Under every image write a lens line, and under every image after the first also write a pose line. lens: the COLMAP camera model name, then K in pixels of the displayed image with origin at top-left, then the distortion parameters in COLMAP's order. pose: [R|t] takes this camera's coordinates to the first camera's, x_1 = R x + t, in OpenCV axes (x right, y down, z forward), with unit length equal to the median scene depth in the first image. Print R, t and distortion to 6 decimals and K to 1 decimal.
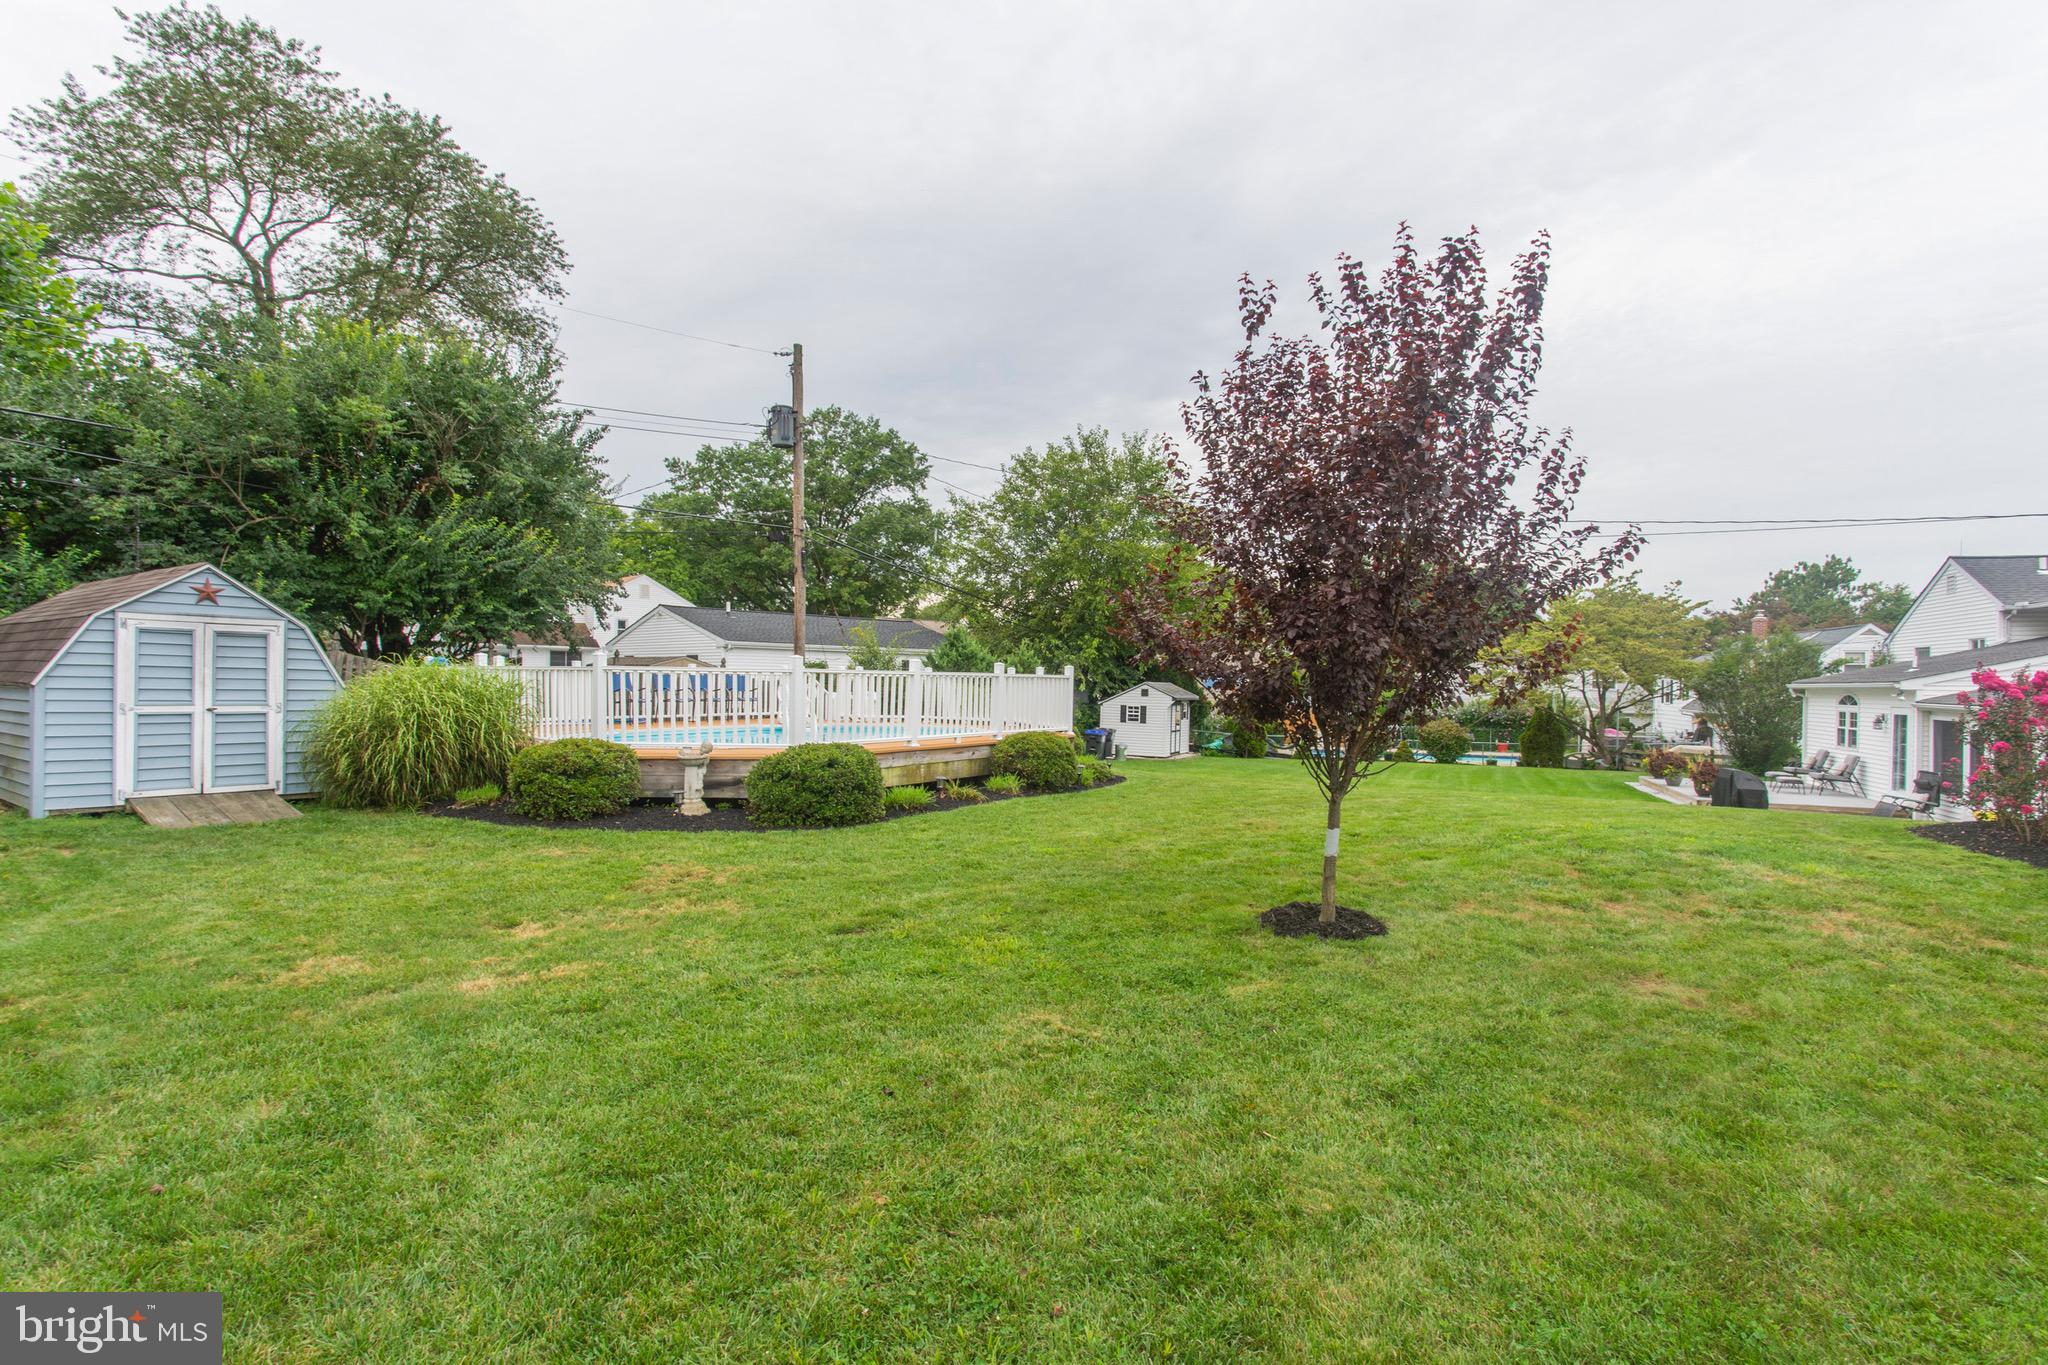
lens RADIAL K [[957.0, 0, 1024.0], [0, 957.0, 682.5], [0, 0, 1]] dist [-0.001800, -0.000413]
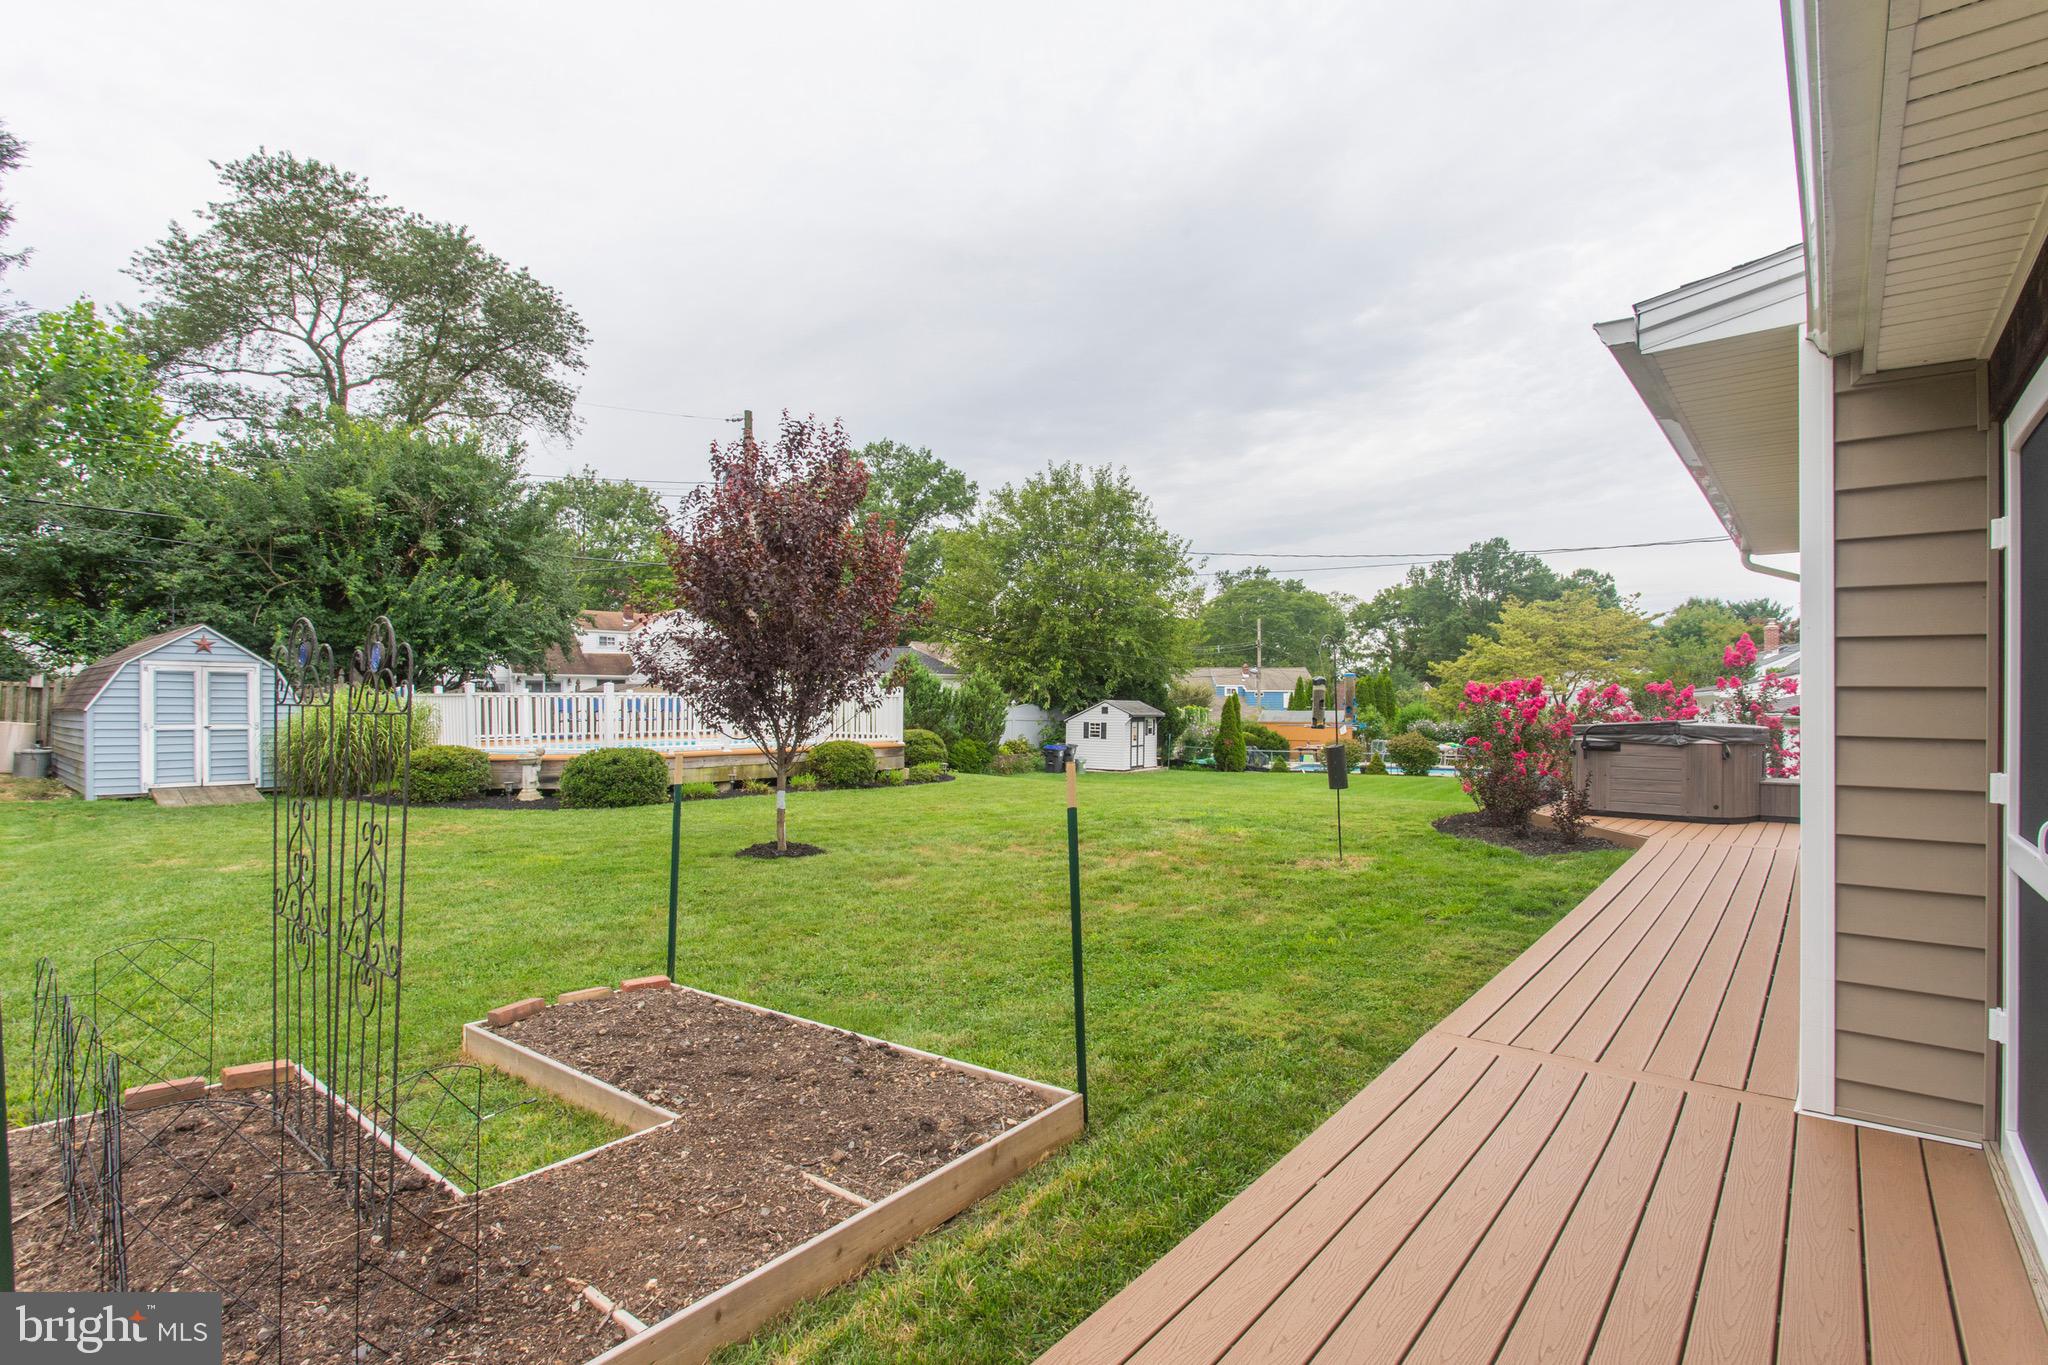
lens RADIAL K [[976.9, 0, 1026.6], [0, 976.9, 706.0], [0, 0, 1]] dist [-0.001678, -0.000458]
pose [[0.993696, -0.012830, -0.111373, 0.225722], [0.013074, 0.999913, 0.001469, 0.004661], [0.111345, -0.002916, 0.993778, -0.132711]]
